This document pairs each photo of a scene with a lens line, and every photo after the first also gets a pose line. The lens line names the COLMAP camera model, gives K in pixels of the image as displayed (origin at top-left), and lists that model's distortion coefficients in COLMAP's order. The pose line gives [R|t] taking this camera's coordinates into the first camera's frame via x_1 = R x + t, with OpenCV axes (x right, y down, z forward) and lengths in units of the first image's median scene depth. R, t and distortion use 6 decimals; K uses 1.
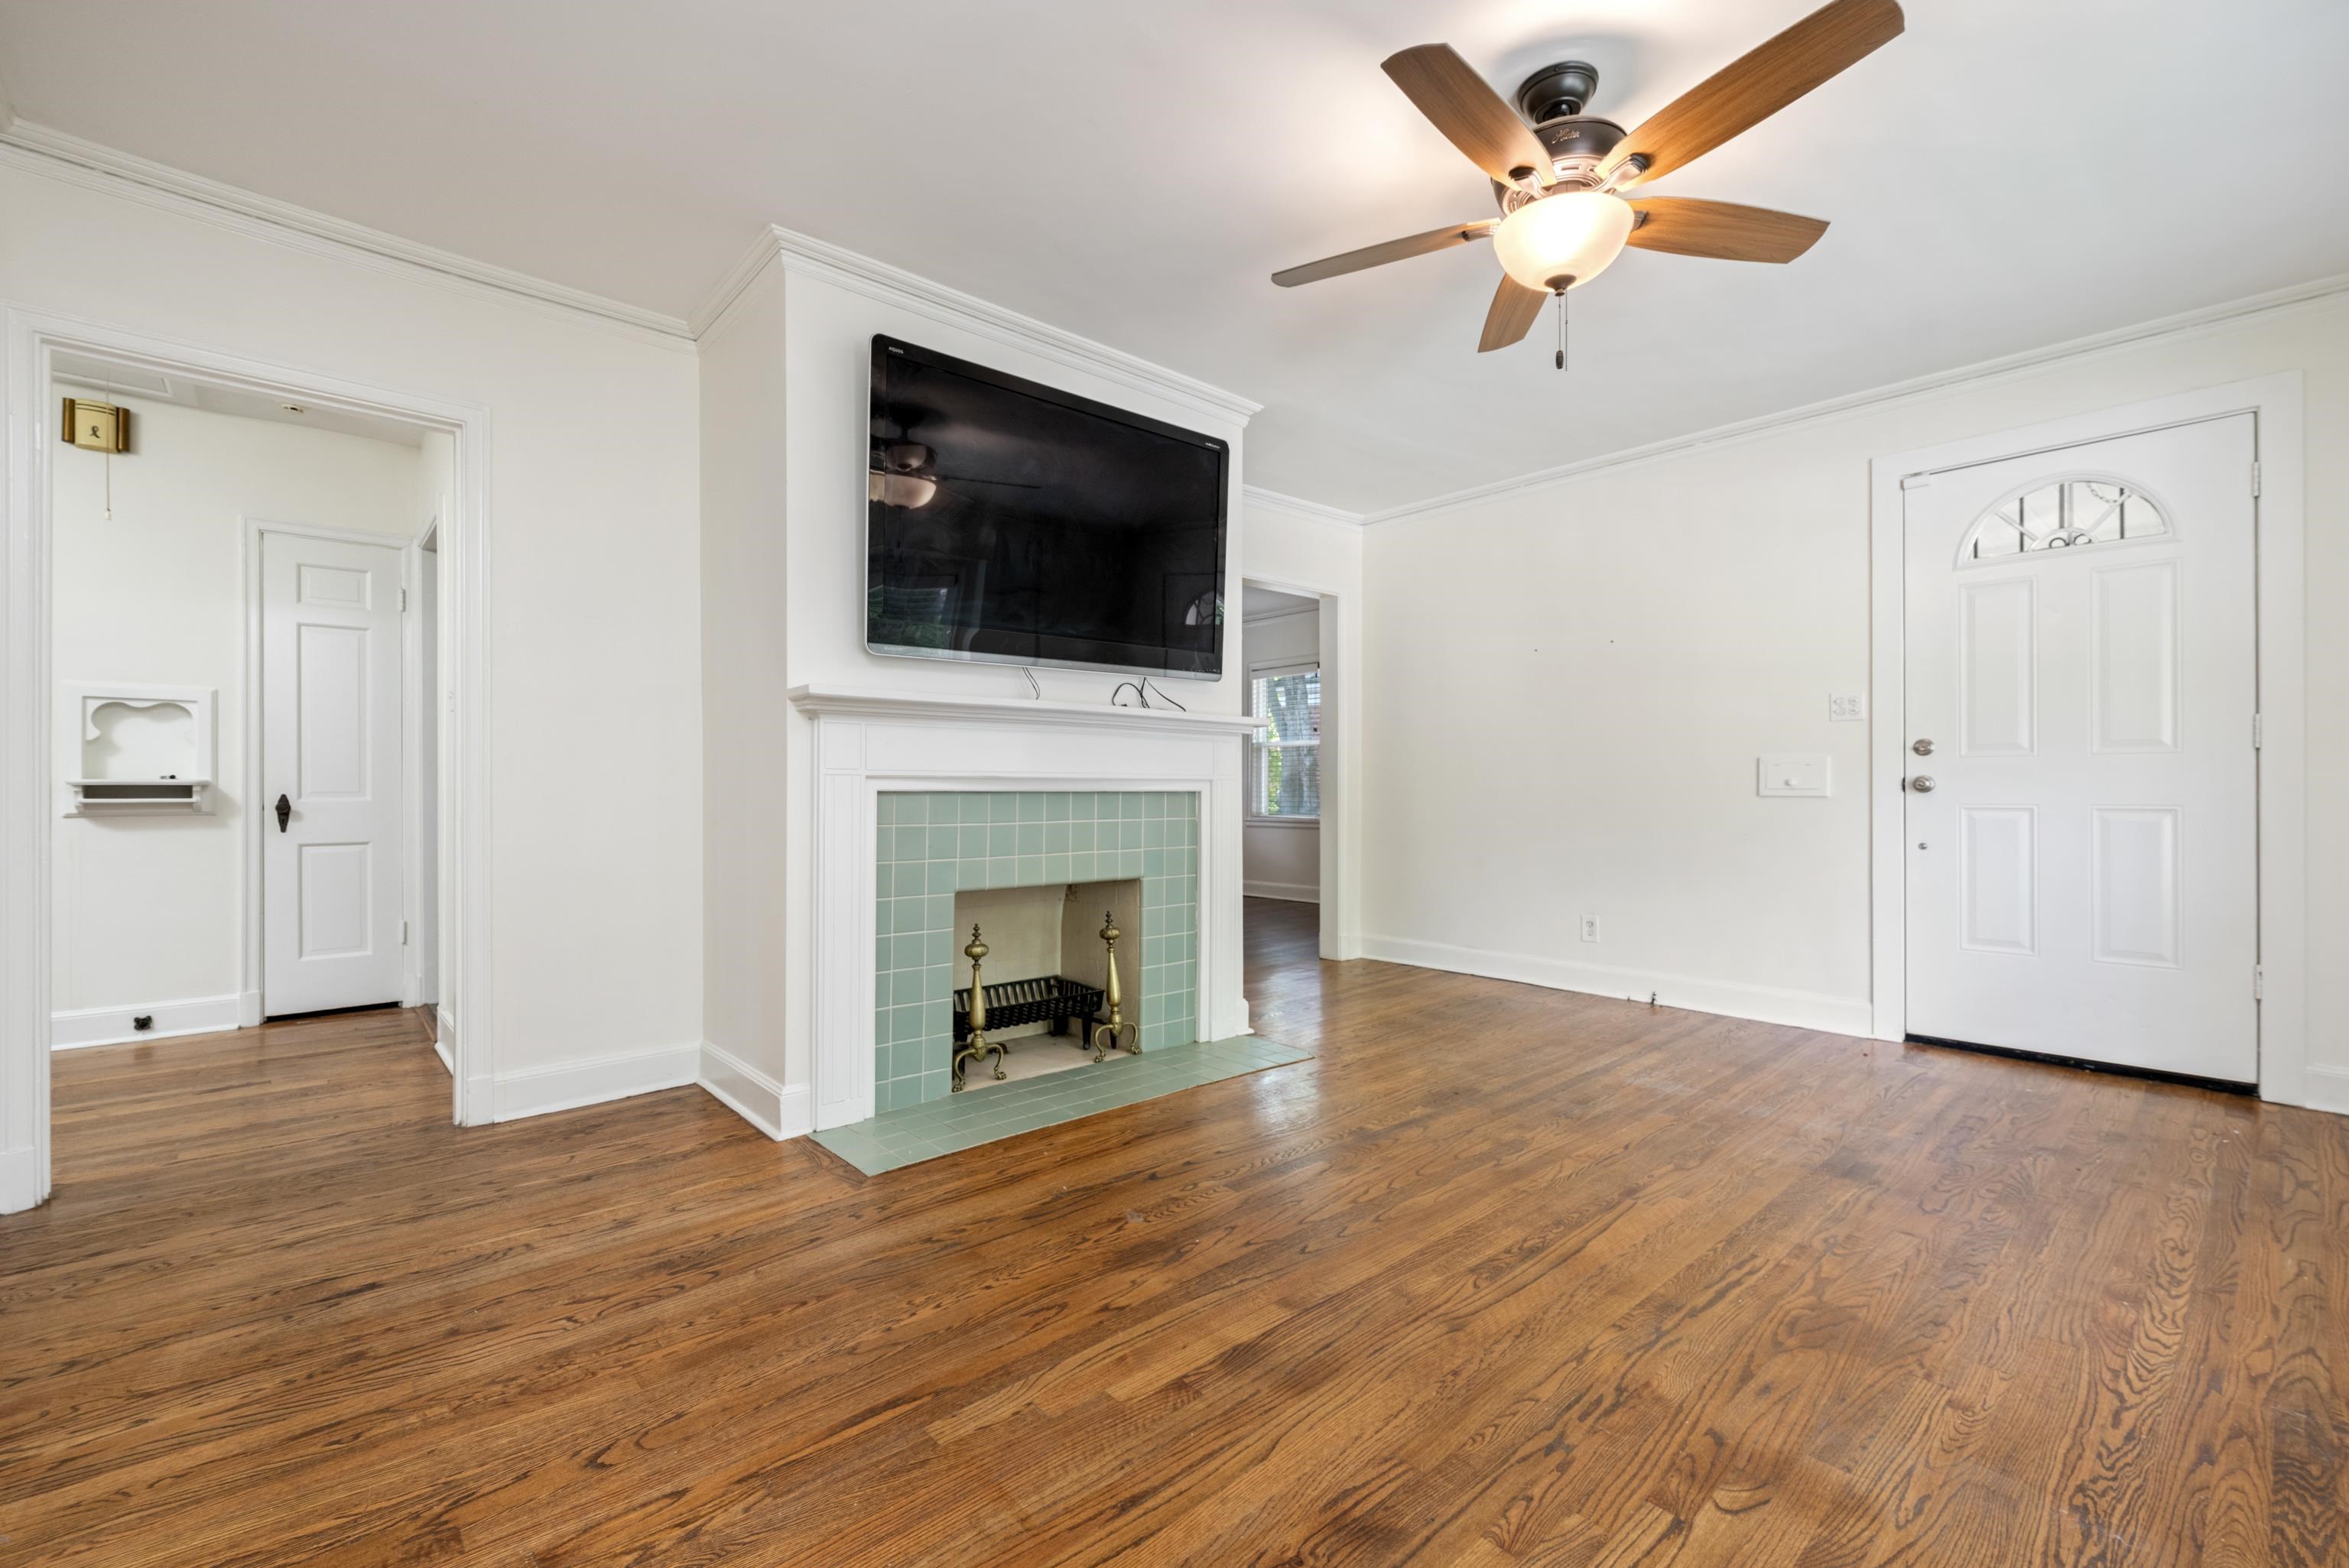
lens RADIAL K [[994.4, 0, 1171.6], [0, 994.4, 786.5], [0, 0, 1]] dist [-0.000857, -0.000264]
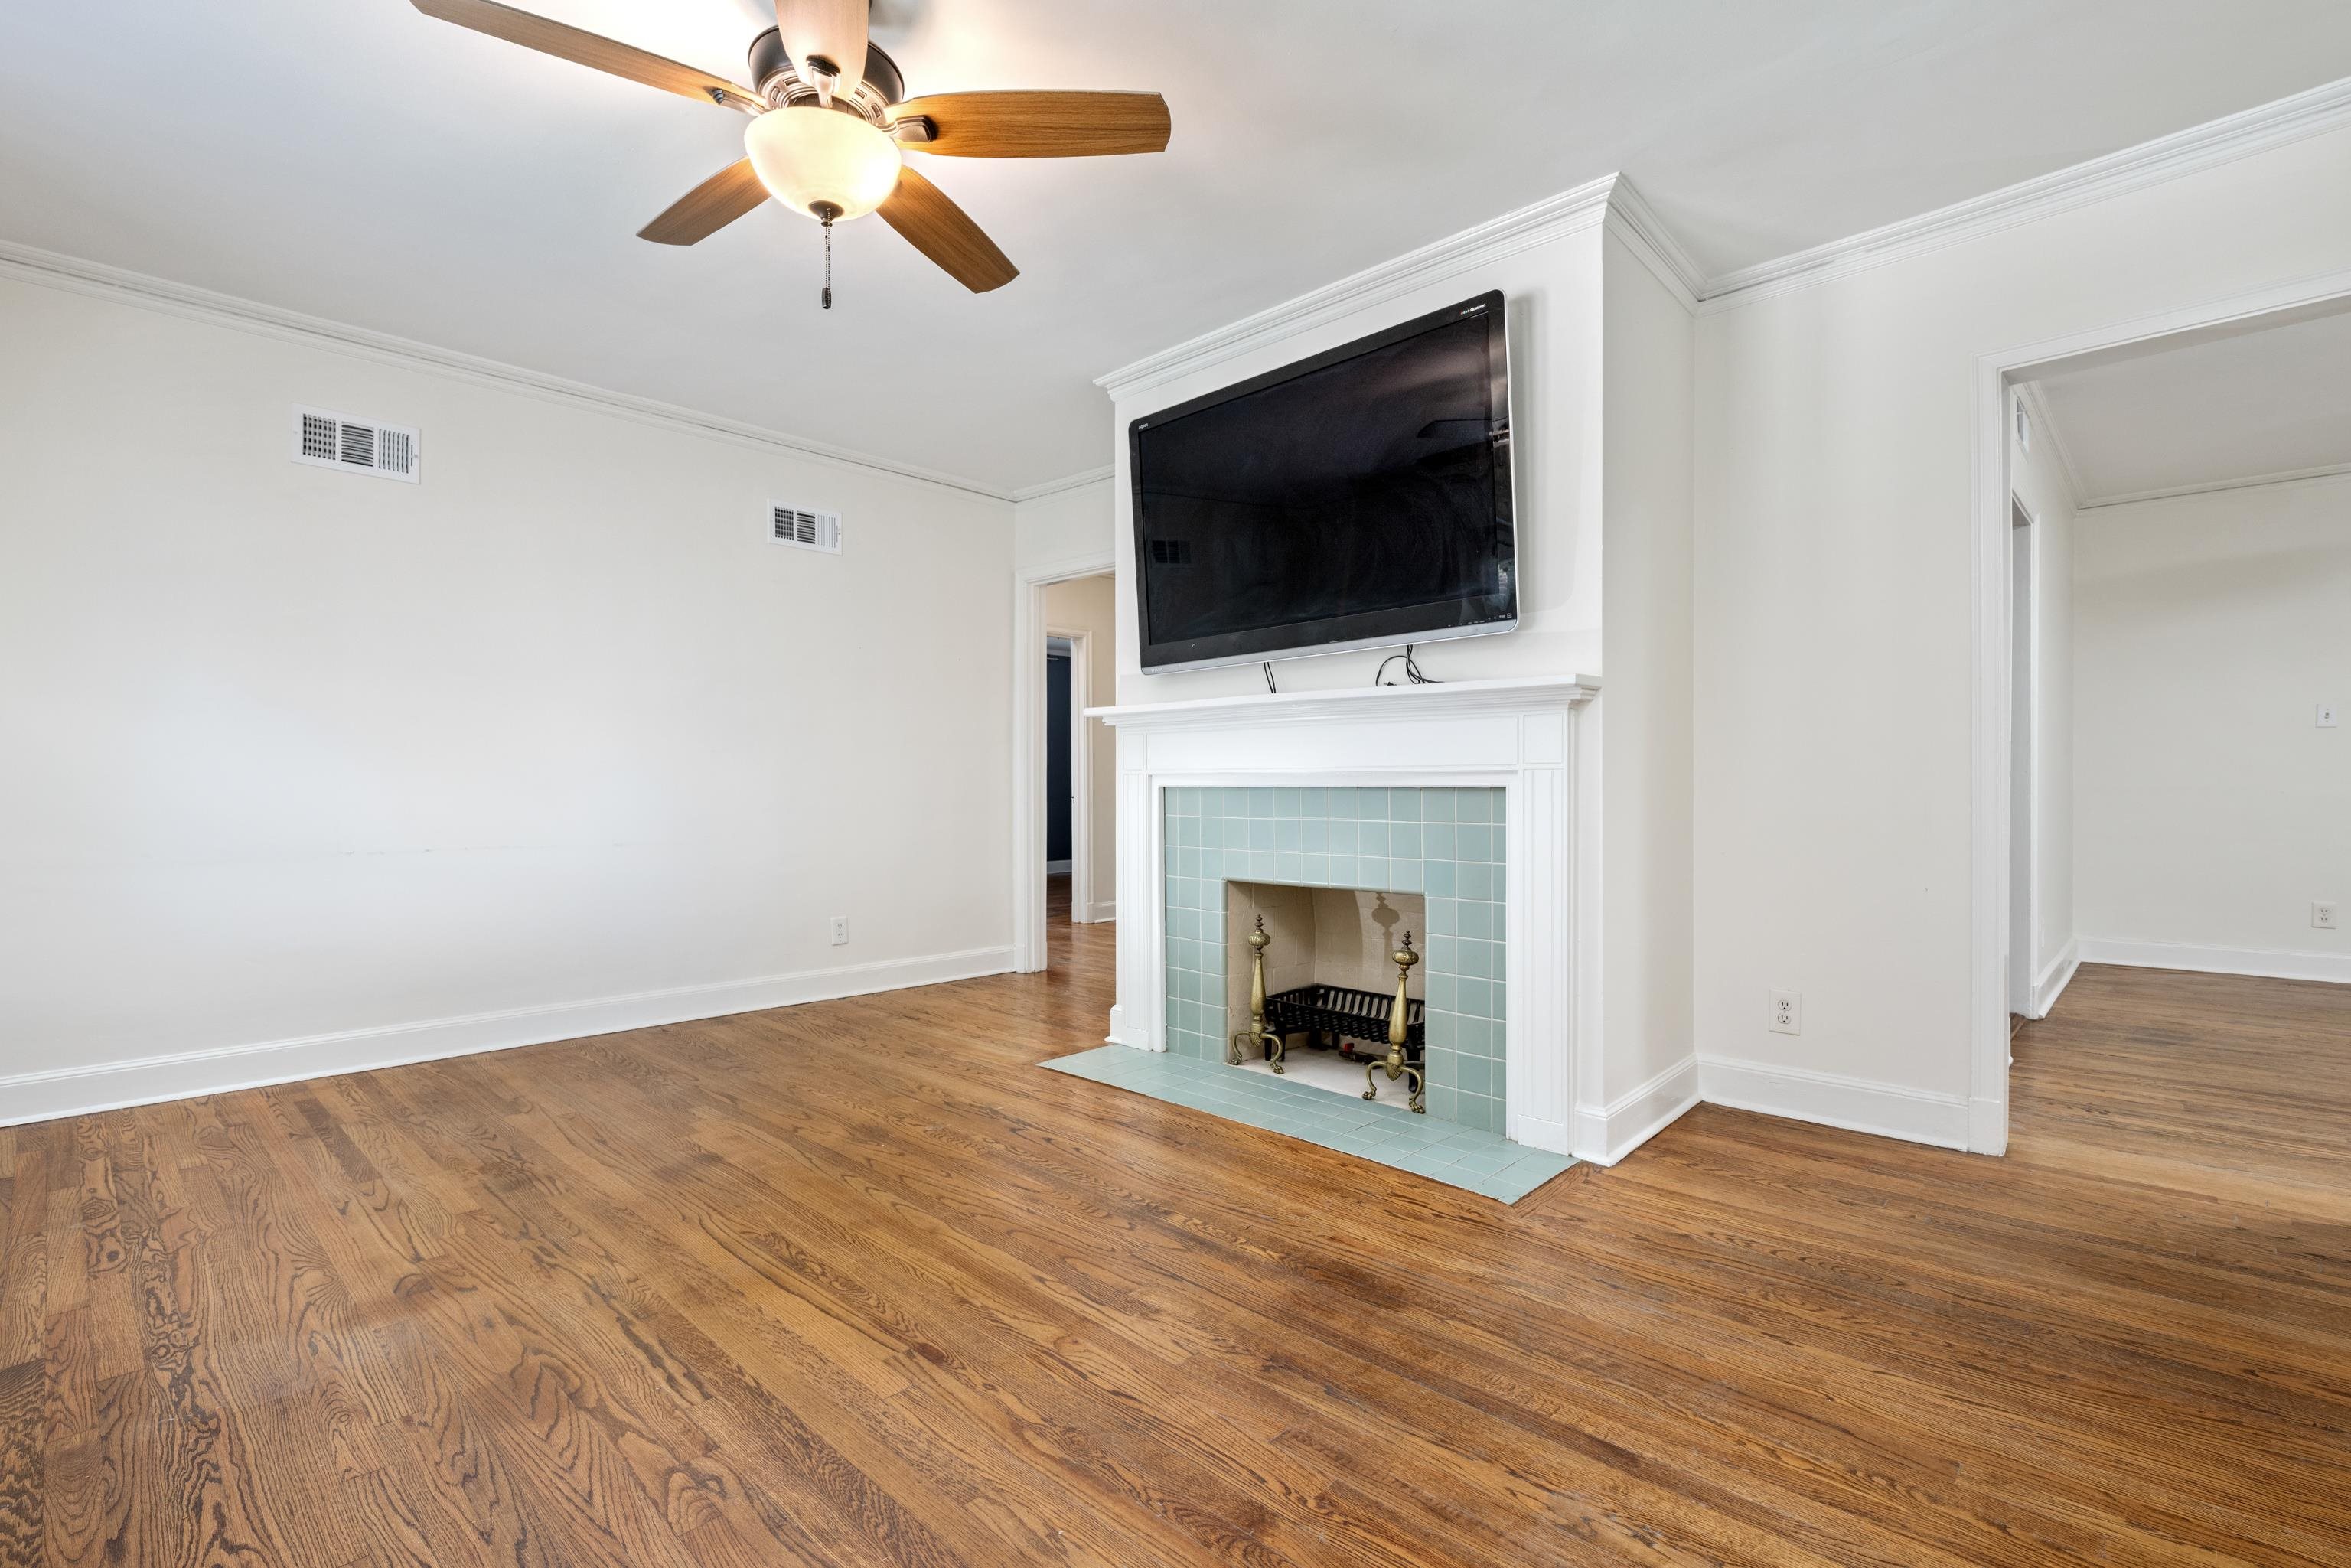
lens RADIAL K [[1064.7, 0, 1172.5], [0, 1064.7, 784.1], [0, 0, 1]] dist [-0.002168, -0.000003]
pose [[0.080098, -0.002096, -0.996785, 1.636049], [0.002373, 0.999995, -0.001912, 0.007513], [0.996784, -0.002212, 0.080102, 1.480029]]
